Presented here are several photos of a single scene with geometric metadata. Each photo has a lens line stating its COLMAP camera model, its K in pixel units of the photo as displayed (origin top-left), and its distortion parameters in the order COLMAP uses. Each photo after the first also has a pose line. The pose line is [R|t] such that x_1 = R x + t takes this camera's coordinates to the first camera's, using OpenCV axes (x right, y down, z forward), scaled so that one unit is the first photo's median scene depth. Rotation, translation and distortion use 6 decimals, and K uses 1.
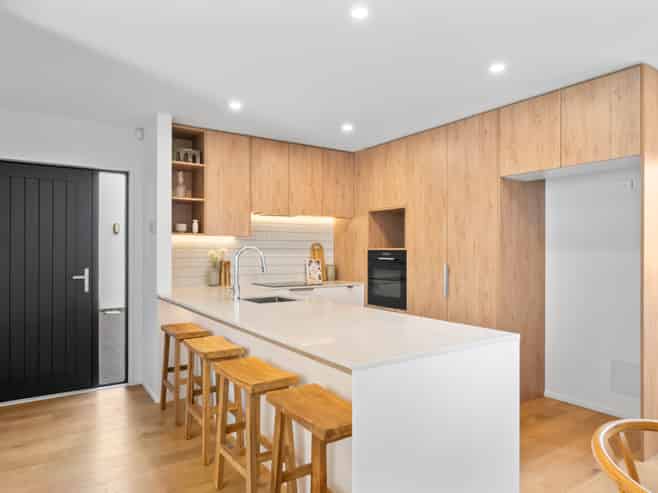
lens RADIAL K [[428.6, 0, 329.0], [0, 428.6, 246.5], [0, 0, 1]] dist [-0.000551, -0.000869]
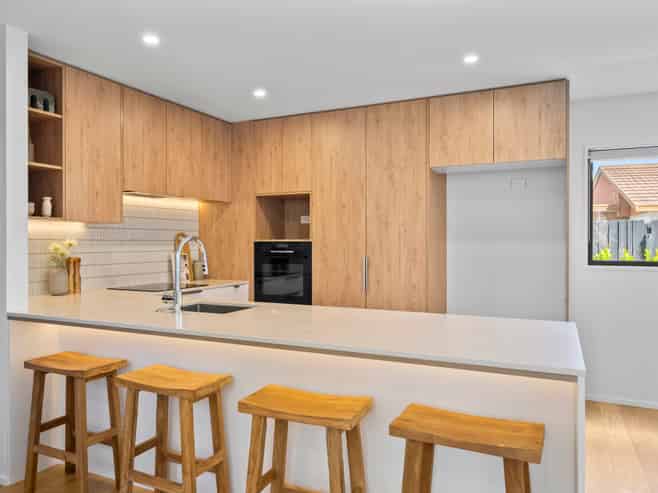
lens RADIAL K [[484.8, 0, 326.4], [0, 484.8, 241.9], [0, 0, 1]] dist [0.002094, 0.001177]
pose [[0.864681, -0.003209, 0.502311, -0.307377], [-0.002390, 0.999942, 0.010502, -0.001623], [-0.502315, -0.010282, 0.864624, 0.124616]]
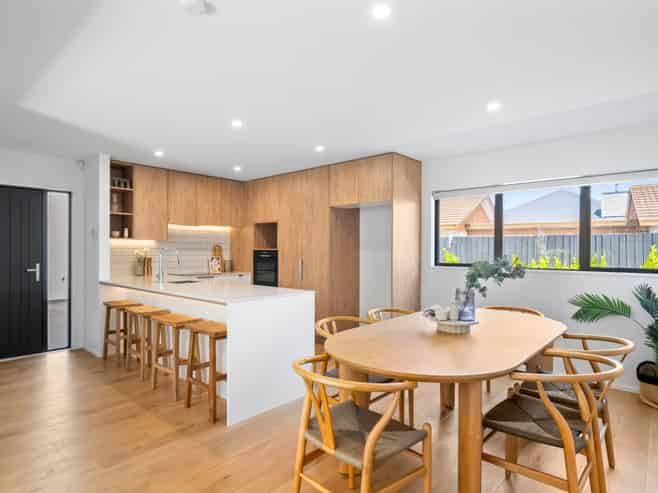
lens RADIAL K [[383.2, 0, 329.0], [0, 383.2, 246.5], [0, 0, 1]] dist [-0.002381, -0.000889]
pose [[0.970388, 0.003405, 0.241529, 0.029465], [-0.003604, 0.999993, 0.000382, -0.005658], [-0.241526, -0.001241, 0.970394, -0.368964]]
